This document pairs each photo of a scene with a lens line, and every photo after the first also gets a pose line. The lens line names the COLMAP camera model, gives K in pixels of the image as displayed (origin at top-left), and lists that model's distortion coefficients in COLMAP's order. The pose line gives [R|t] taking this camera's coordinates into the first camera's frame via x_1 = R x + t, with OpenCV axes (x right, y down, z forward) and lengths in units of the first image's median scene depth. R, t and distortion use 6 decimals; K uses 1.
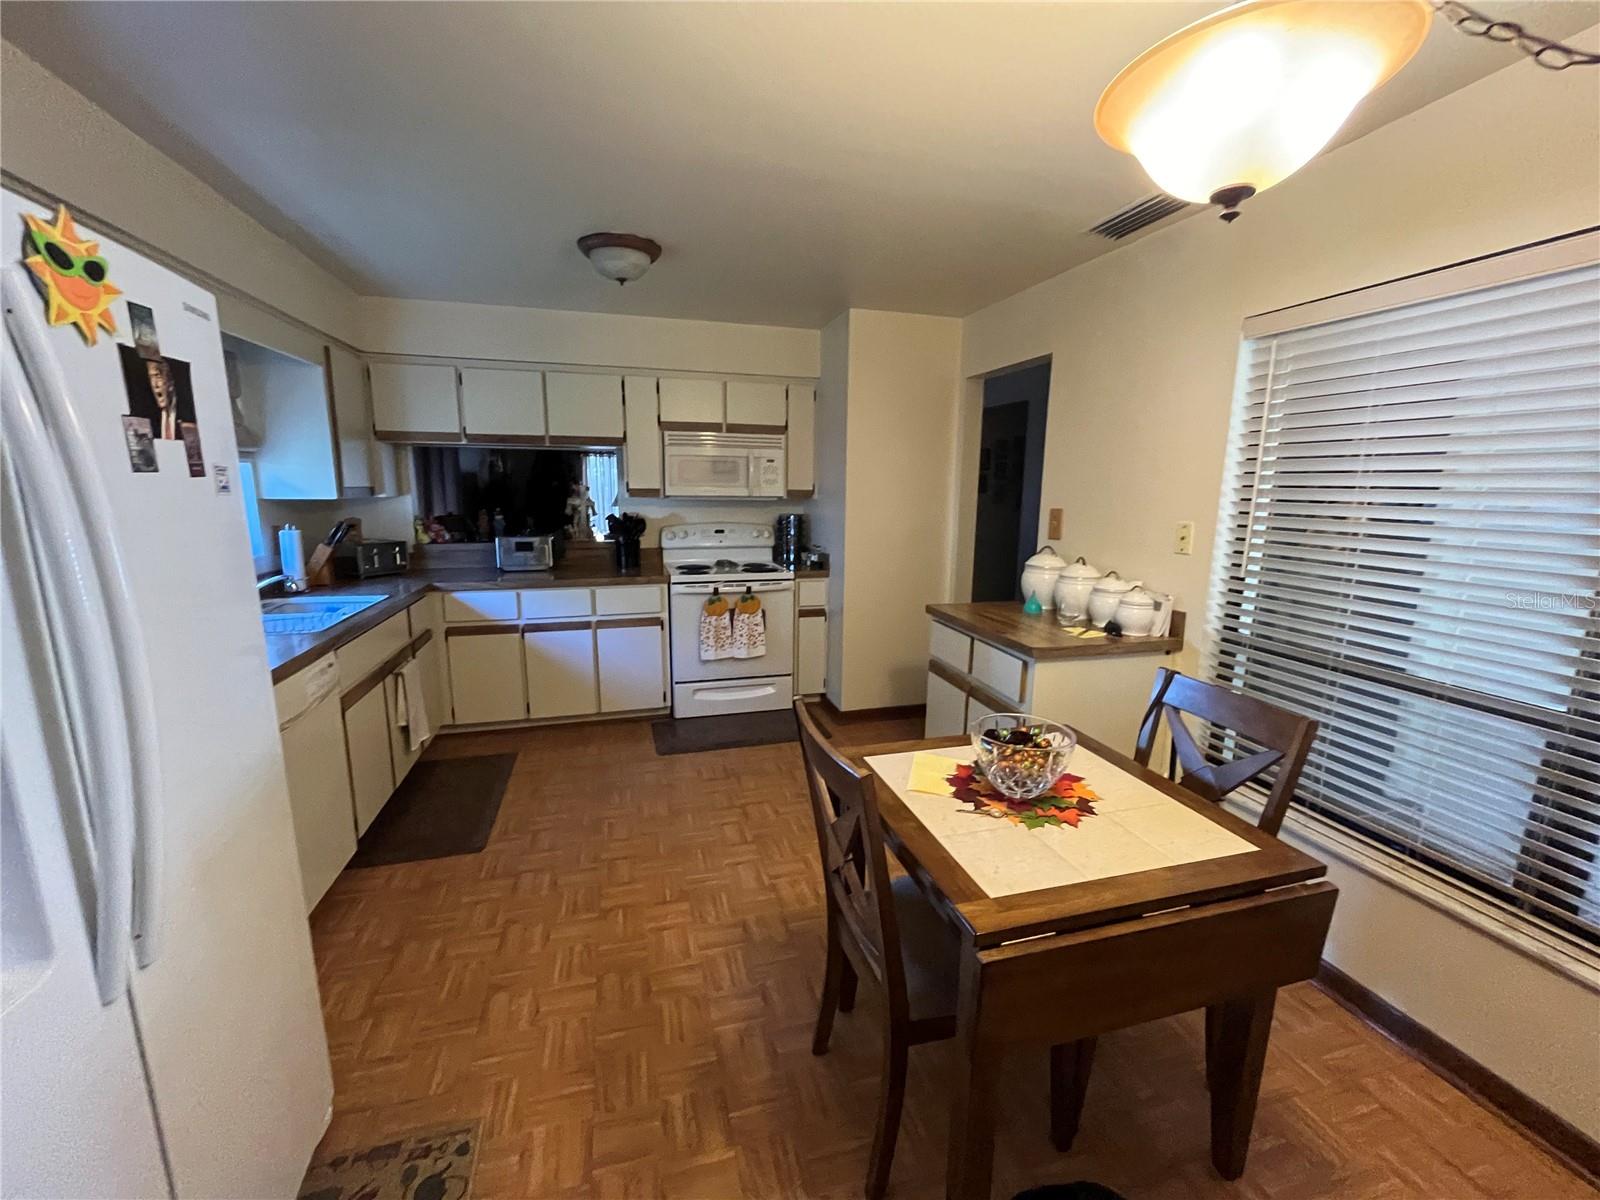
lens RADIAL K [[655.5, 0, 795.4], [0, 655.5, 605.7], [0, 0, 1]] dist [-0.011169, -0.000107]
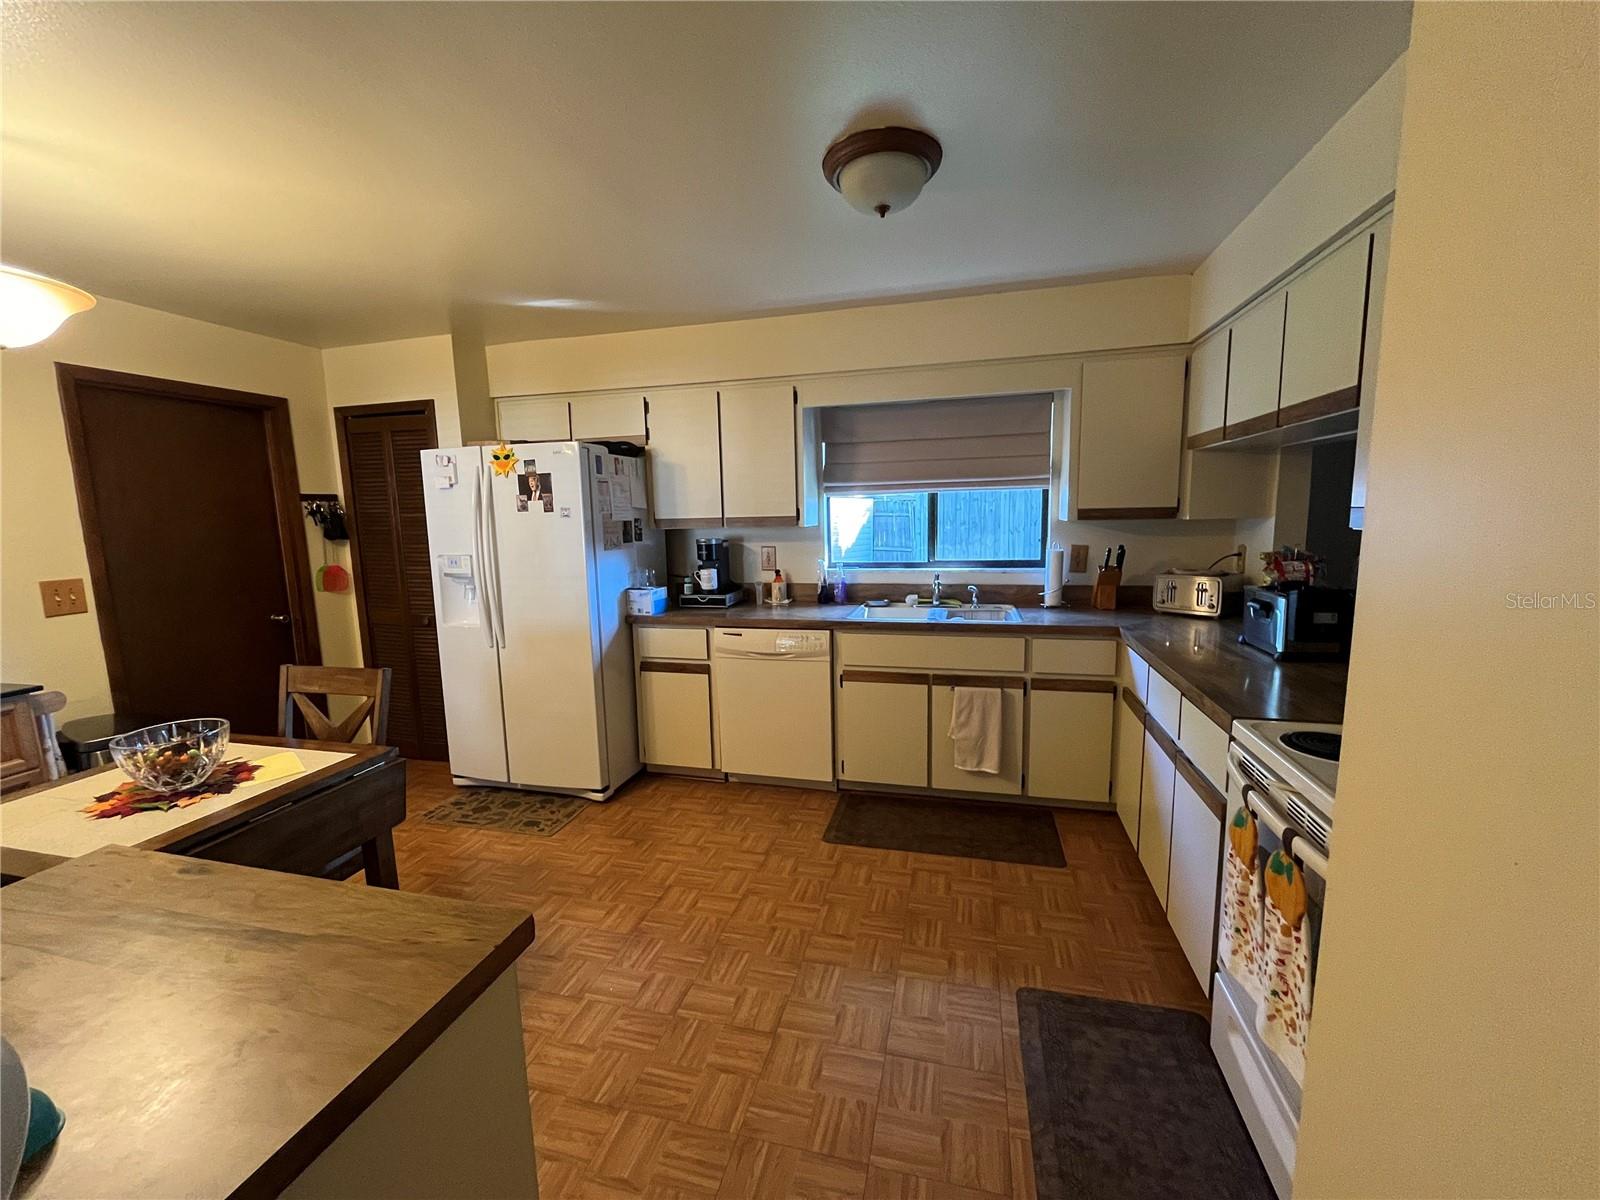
lens RADIAL K [[655.5, 0, 795.2], [0, 655.5, 599.1], [0, 0, 1]] dist [-0.011169, -0.000107]
pose [[-0.508781, 0.120917, -0.852362, 1.069454], [-0.133320, 0.967076, 0.216770, -0.617103], [0.850510, 0.223925, -0.475910, 3.492019]]
